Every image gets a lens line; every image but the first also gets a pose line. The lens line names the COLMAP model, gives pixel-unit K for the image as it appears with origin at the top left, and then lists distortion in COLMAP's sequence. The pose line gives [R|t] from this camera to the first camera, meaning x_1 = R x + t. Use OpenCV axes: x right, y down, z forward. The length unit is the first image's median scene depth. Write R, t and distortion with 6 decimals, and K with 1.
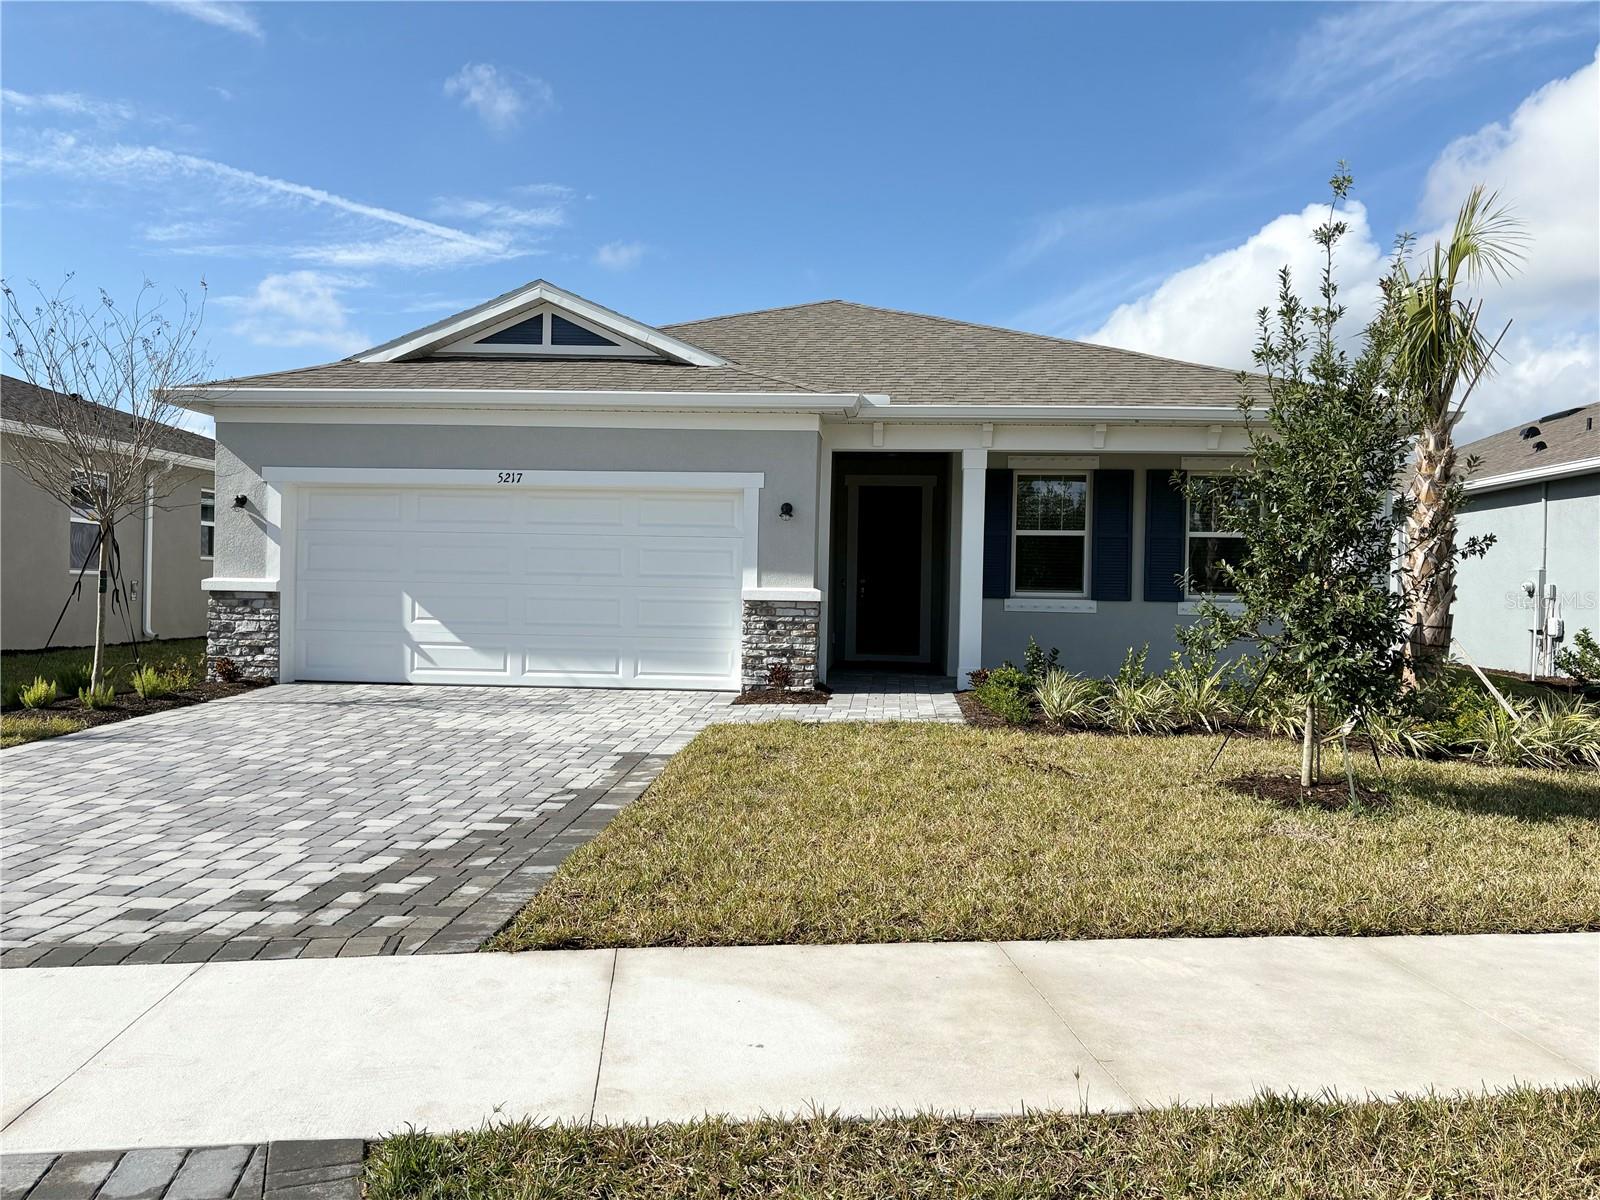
lens RADIAL K [[1208.1, 0, 803.0], [0, 1208.1, 595.2], [0, 0, 1]] dist [0.058293, -0.050904]
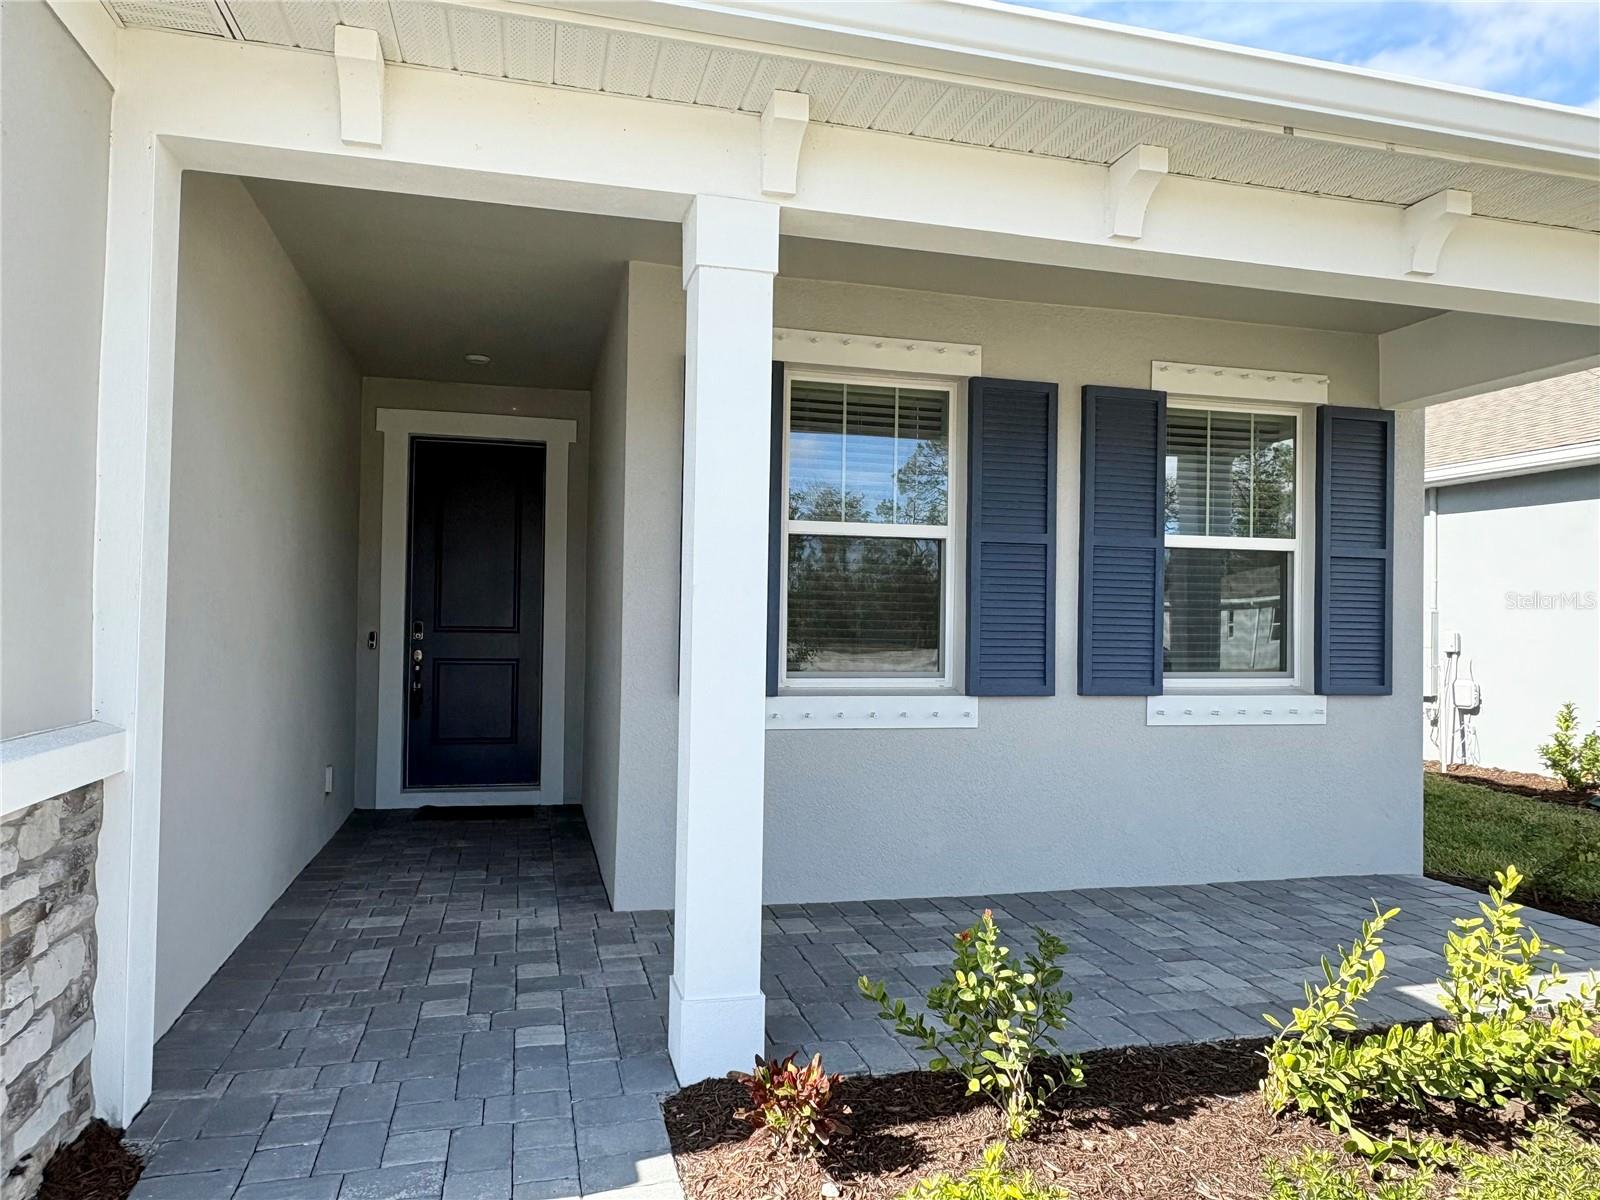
lens RADIAL K [[1103.5, 0, 793.8], [0, 1103.5, 596.3], [0, 0, 1]] dist [-0.003531, -0.000158]
pose [[0.948247, 0.004713, 0.317497, 0.068596], [0.002404, 0.999755, -0.022022, -0.022927], [-0.317523, 0.021645, 0.948003, 0.712262]]
